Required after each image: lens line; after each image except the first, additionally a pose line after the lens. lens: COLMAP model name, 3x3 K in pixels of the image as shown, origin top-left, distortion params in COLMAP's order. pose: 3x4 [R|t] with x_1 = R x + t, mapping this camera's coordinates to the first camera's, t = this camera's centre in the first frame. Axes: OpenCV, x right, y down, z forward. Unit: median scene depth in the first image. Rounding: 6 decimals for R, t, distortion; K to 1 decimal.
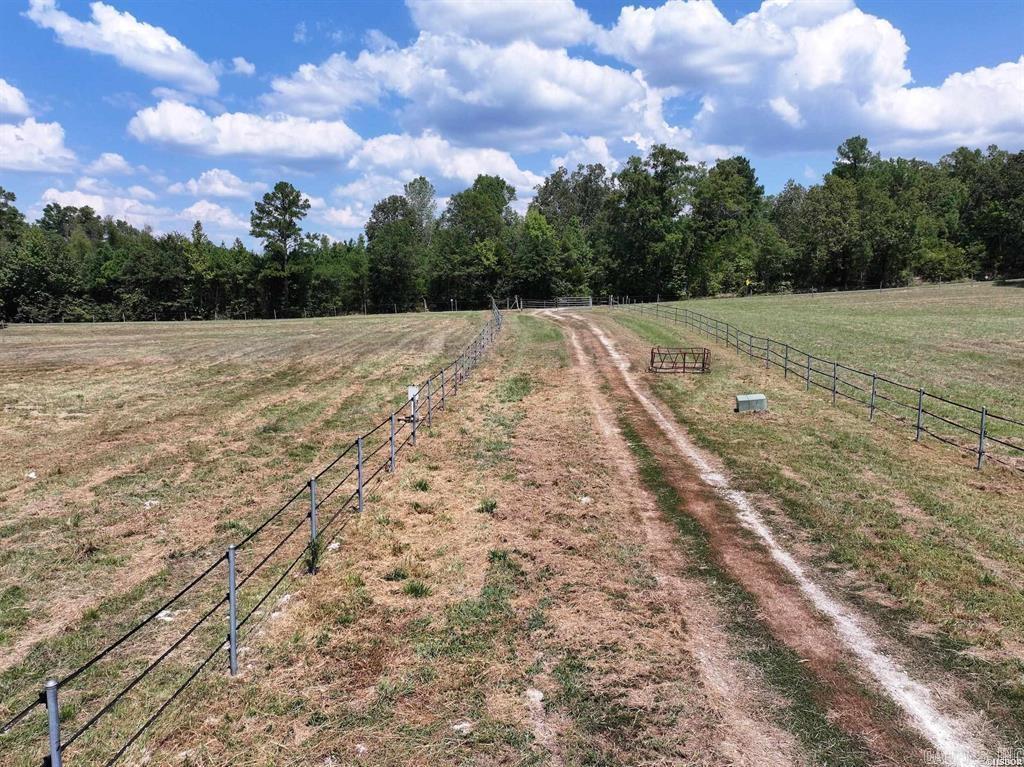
lens RADIAL K [[760.5, 0, 521.8], [0, 760.5, 386.0], [0, 0, 1]] dist [-0.001903, -0.002770]
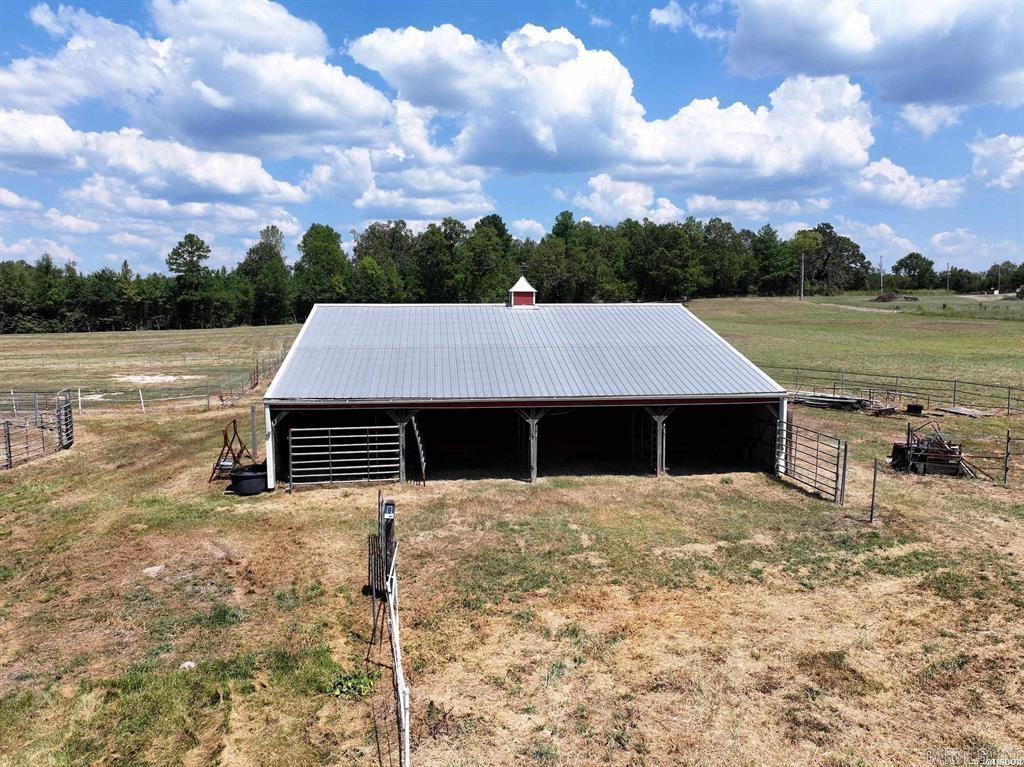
lens RADIAL K [[799.2, 0, 510.3], [0, 799.2, 388.9], [0, 0, 1]] dist [0.001264, 0.006344]
pose [[0.956151, -0.032347, 0.291082, -0.184268], [0.036663, 0.999284, -0.009385, 0.059252], [-0.290570, 0.019645, 0.956652, -0.605487]]
